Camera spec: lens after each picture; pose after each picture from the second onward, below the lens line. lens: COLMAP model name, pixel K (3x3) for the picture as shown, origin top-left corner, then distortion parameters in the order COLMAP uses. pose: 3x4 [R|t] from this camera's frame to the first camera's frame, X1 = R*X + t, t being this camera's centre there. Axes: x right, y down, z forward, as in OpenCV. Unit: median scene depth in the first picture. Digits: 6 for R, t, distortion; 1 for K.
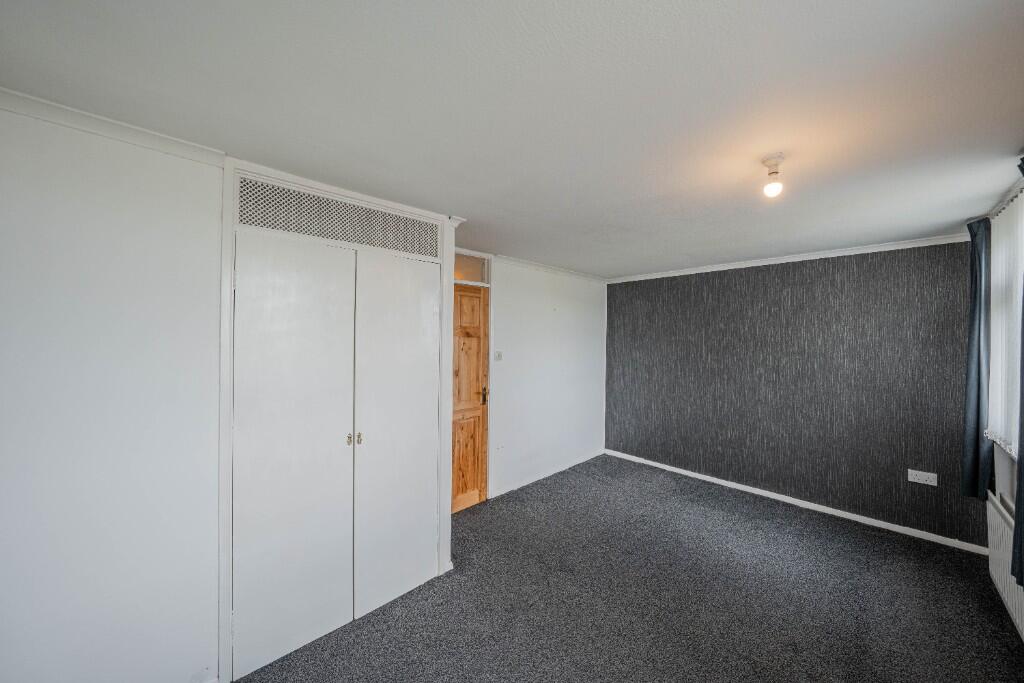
lens RADIAL K [[351.9, 0, 511.0], [0, 351.9, 337.1], [0, 0, 1]] dist [-0.030563, 0.006918]
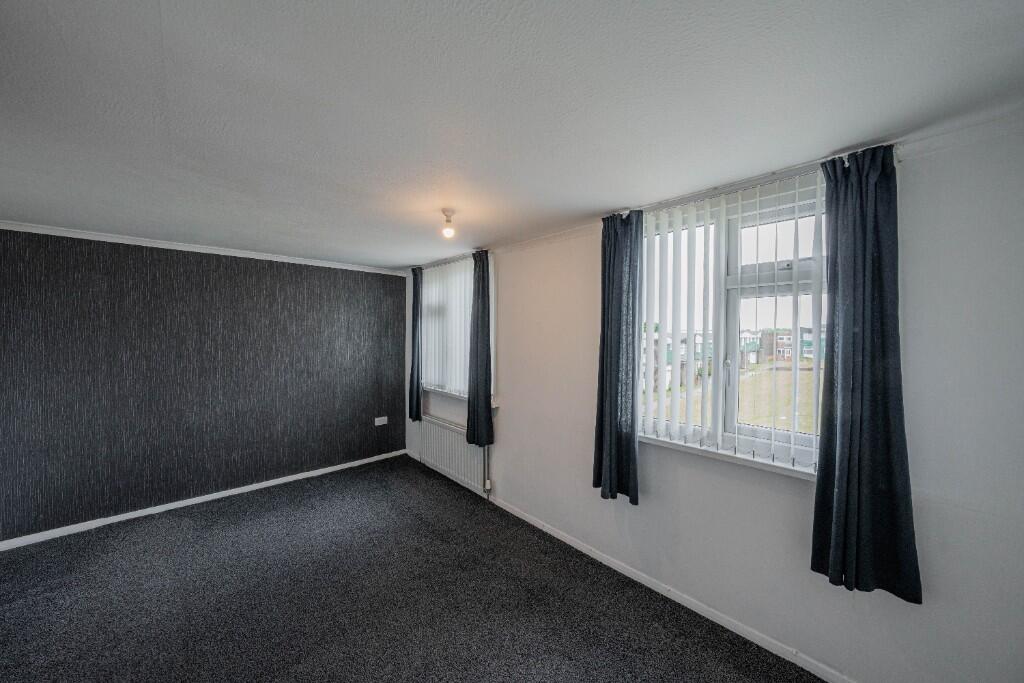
lens RADIAL K [[351.9, 0, 511.0], [0, 351.9, 337.1], [0, 0, 1]] dist [-0.030563, 0.006918]
pose [[-0.001819, -0.014959, 0.999886, -0.333293], [-0.009797, 0.999840, 0.014940, -0.005263], [-0.999950, -0.009769, -0.001966, 0.335026]]
